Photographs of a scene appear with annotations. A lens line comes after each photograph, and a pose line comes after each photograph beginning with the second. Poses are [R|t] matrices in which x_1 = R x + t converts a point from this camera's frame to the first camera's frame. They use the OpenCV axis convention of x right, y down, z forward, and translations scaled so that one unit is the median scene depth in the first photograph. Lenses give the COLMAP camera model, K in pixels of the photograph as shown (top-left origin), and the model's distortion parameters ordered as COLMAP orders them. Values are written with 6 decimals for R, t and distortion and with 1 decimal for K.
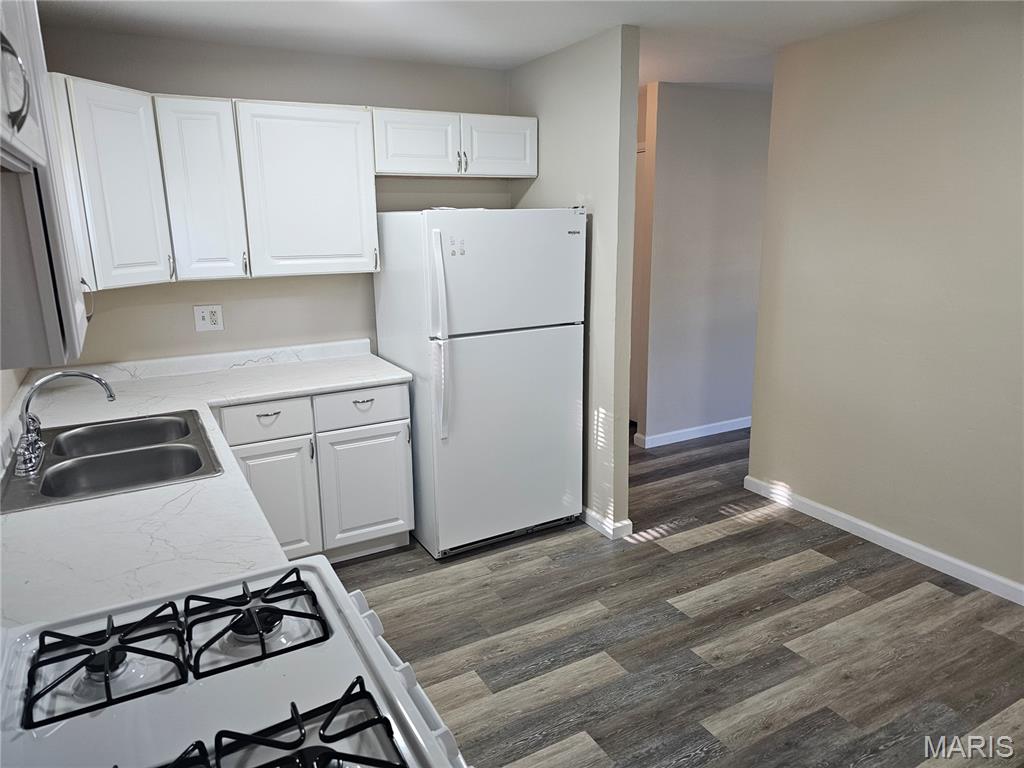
lens RADIAL K [[688.2, 0, 509.1], [0, 688.2, 379.9], [0, 0, 1]] dist [0.061291, -0.057155]
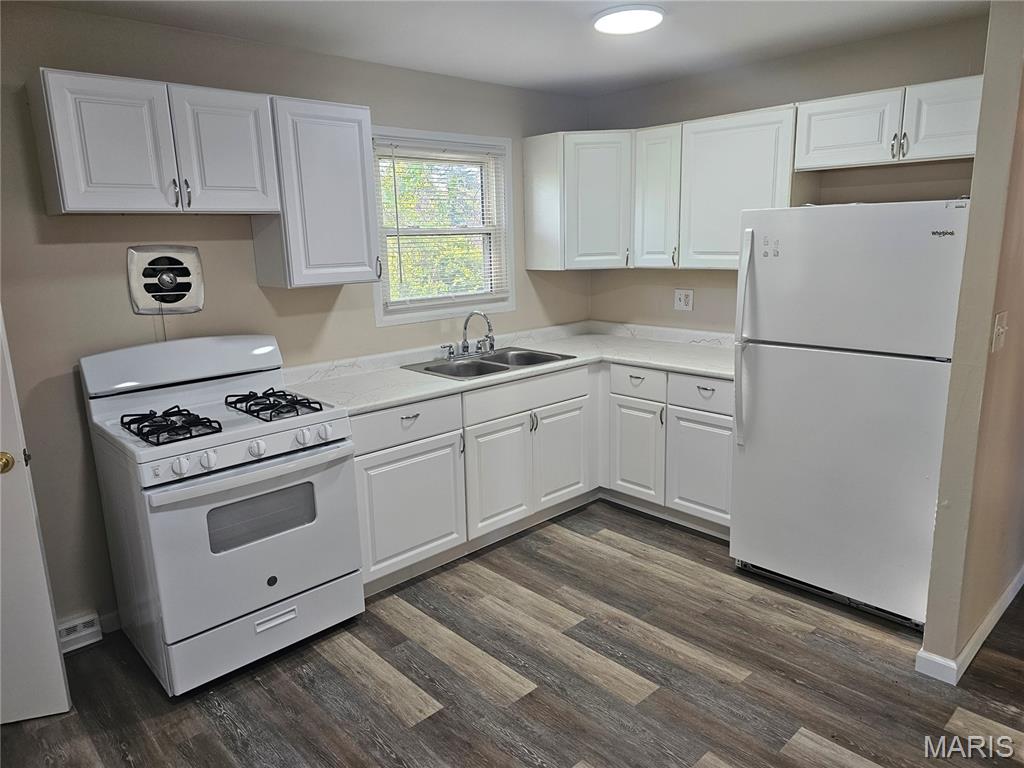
lens RADIAL K [[692.1, 0, 512.0], [0, 692.1, 384.0], [0, 0, 1]] dist [0.056442, -0.053119]
pose [[0.247043, 0.218982, -0.943937, 0.796855], [-0.198845, 0.964856, 0.171794, -0.110698], [0.948383, 0.145256, 0.281904, 0.439440]]
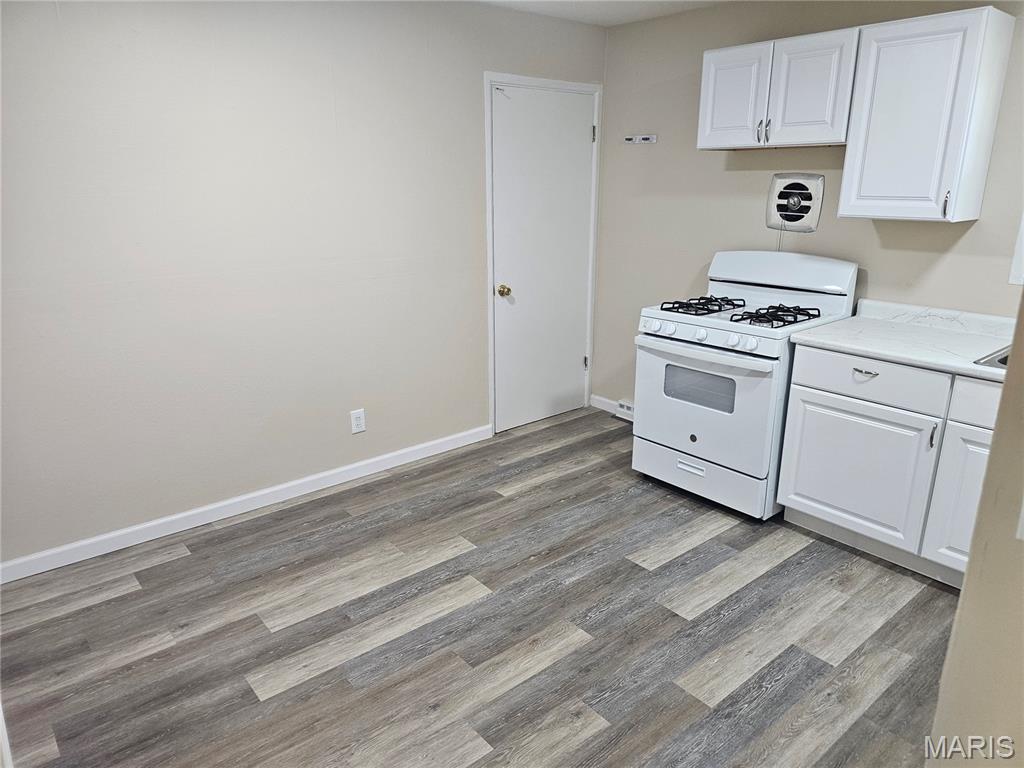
lens RADIAL K [[692.1, 0, 512.0], [0, 692.1, 384.0], [0, 0, 1]] dist [0.056442, -0.053119]
pose [[-0.981327, 0.074716, -0.177241, 0.433601], [-0.023942, 0.866855, 0.497985, -0.302604], [0.190850, 0.492930, -0.848879, 1.316289]]
